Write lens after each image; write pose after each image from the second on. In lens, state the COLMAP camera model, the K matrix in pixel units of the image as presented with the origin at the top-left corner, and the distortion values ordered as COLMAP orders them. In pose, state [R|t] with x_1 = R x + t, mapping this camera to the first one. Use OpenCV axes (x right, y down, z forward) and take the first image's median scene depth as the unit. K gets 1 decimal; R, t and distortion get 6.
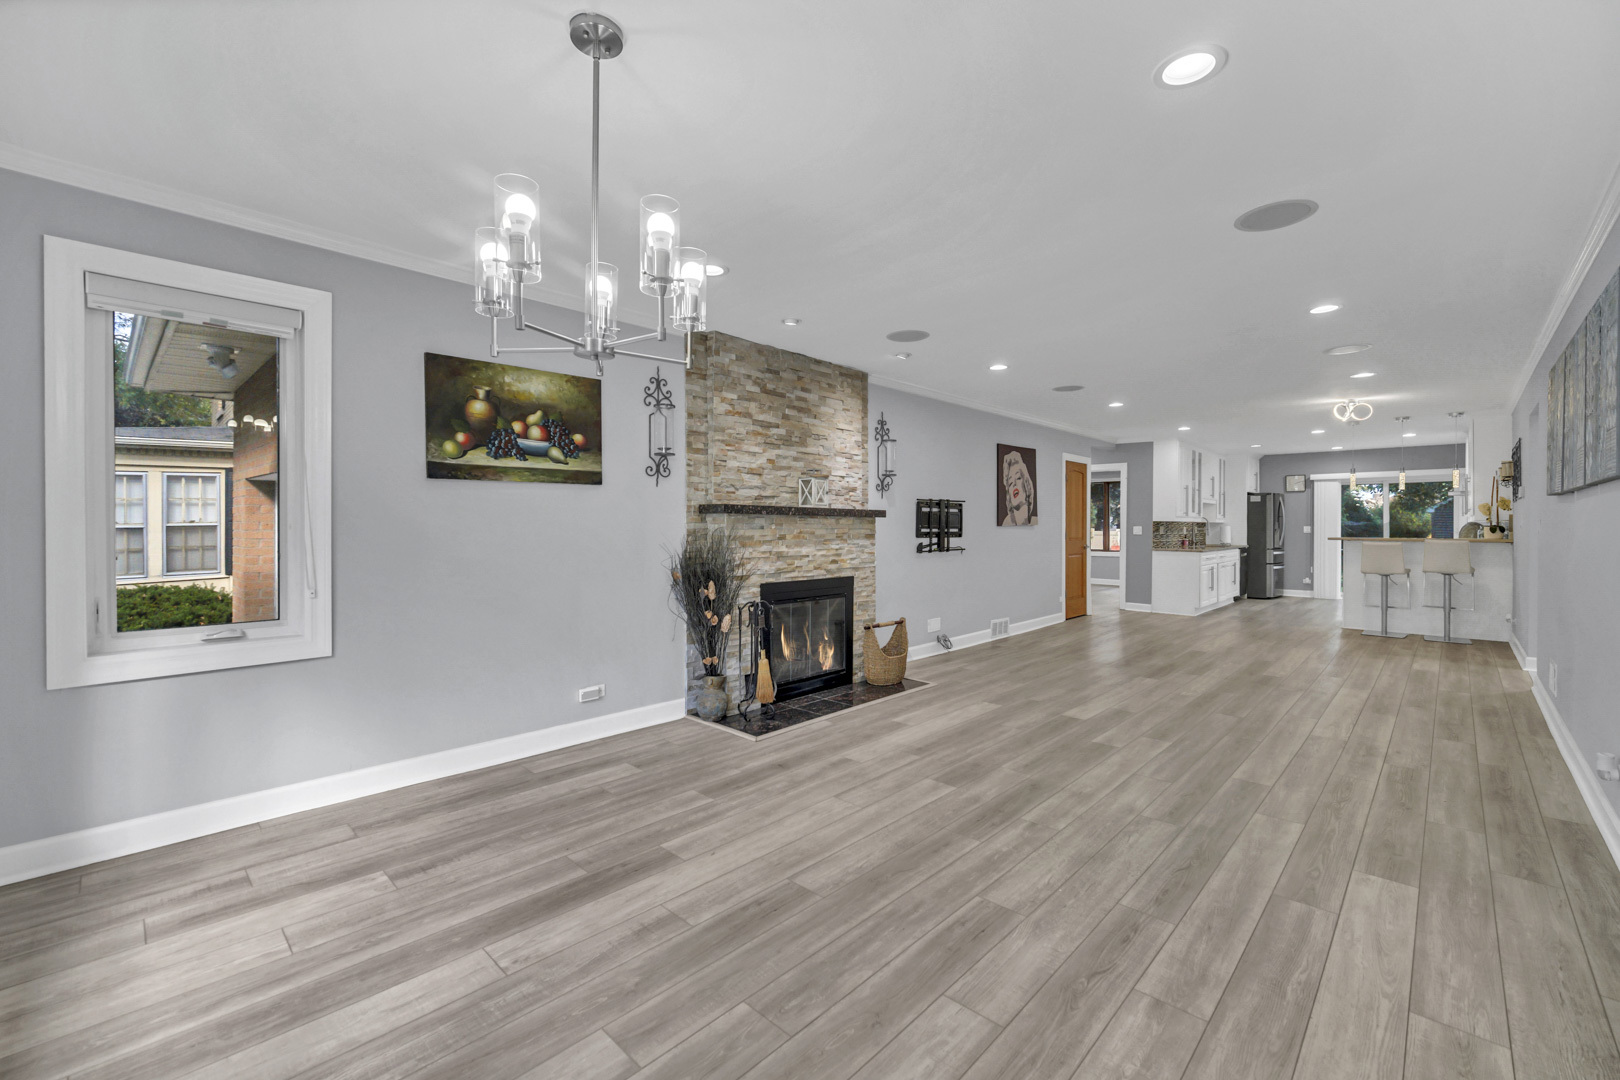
lens RADIAL K [[682.5, 0, 814.0], [0, 682.5, 528.8], [0, 0, 1]] dist [0.000968, 0.000114]
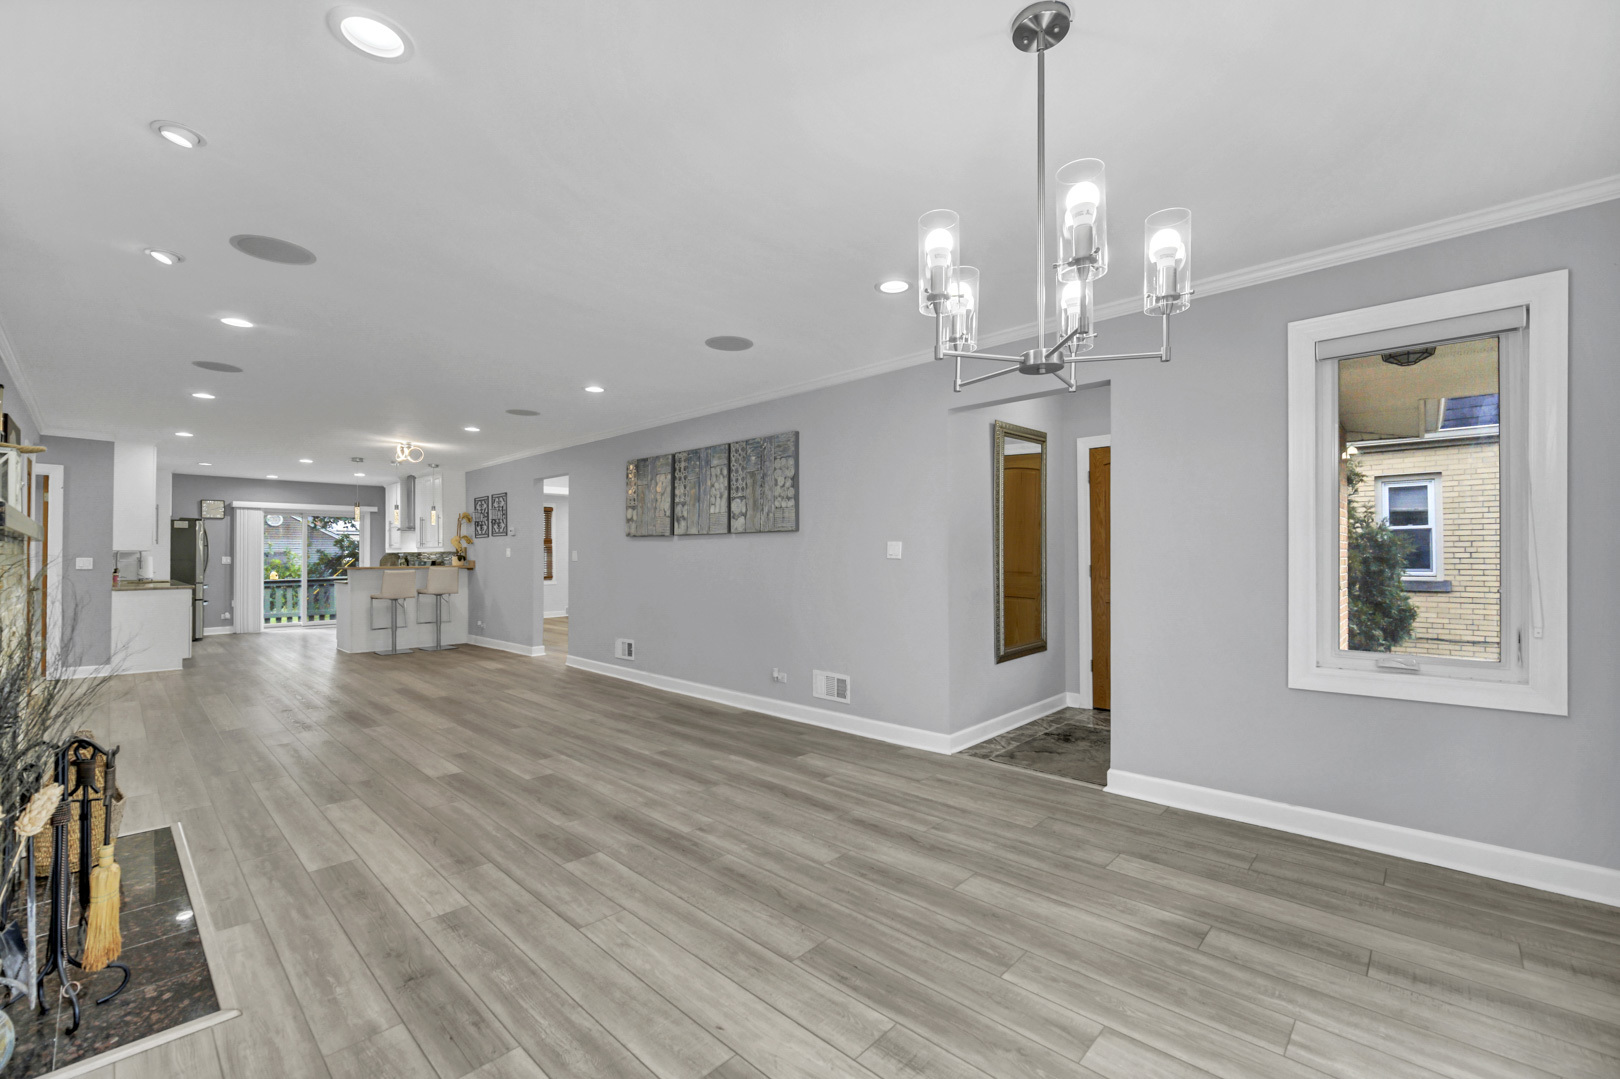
lens RADIAL K [[672.3, 0, 815.7], [0, 672.3, 548.3], [0, 0, 1]] dist [-0.000183, -0.000055]
pose [[-0.007717, 0.006305, 0.999950, -0.567918], [0.007454, 0.999953, -0.006248, -0.008839], [-0.999942, 0.007405, -0.007764, 0.606718]]
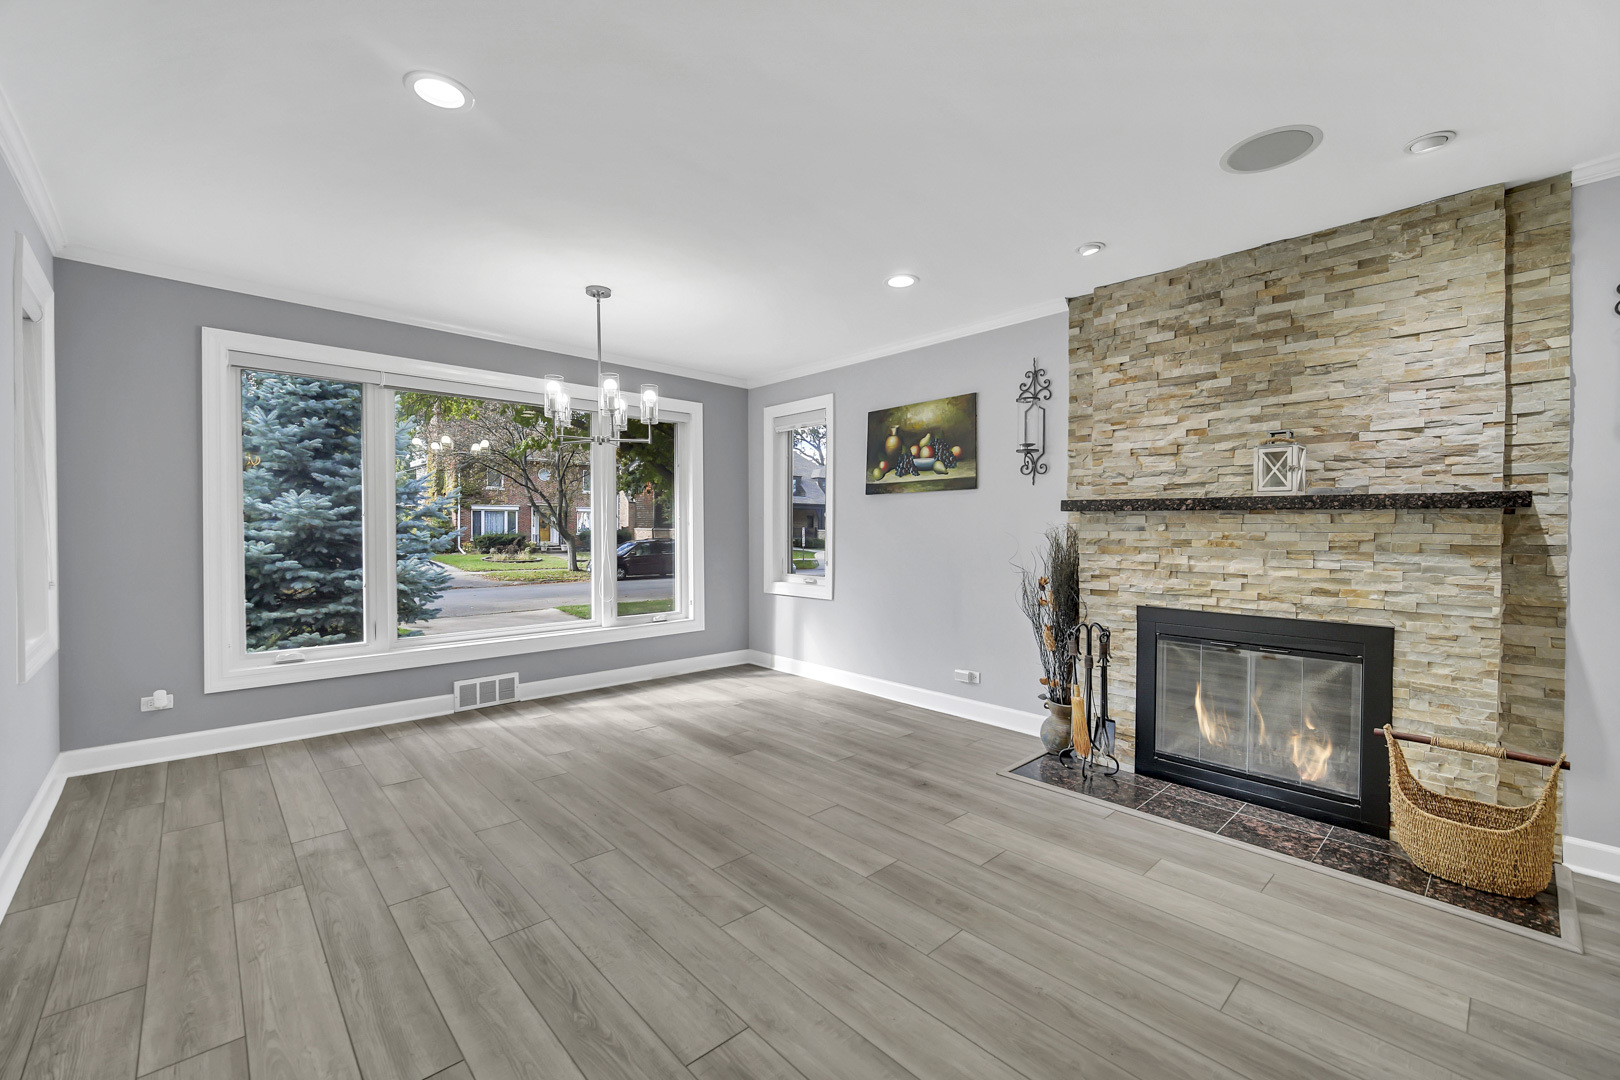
lens RADIAL K [[658.3, 0, 810.0], [0, 658.3, 540.0], [0, 0, 1]] dist [-0.000678, -0.000058]
pose [[-0.067475, 0.015898, -0.997594, 0.773616], [-0.011193, 0.999798, 0.016690, 0.002745], [0.997658, 0.012292, -0.067284, 0.826944]]
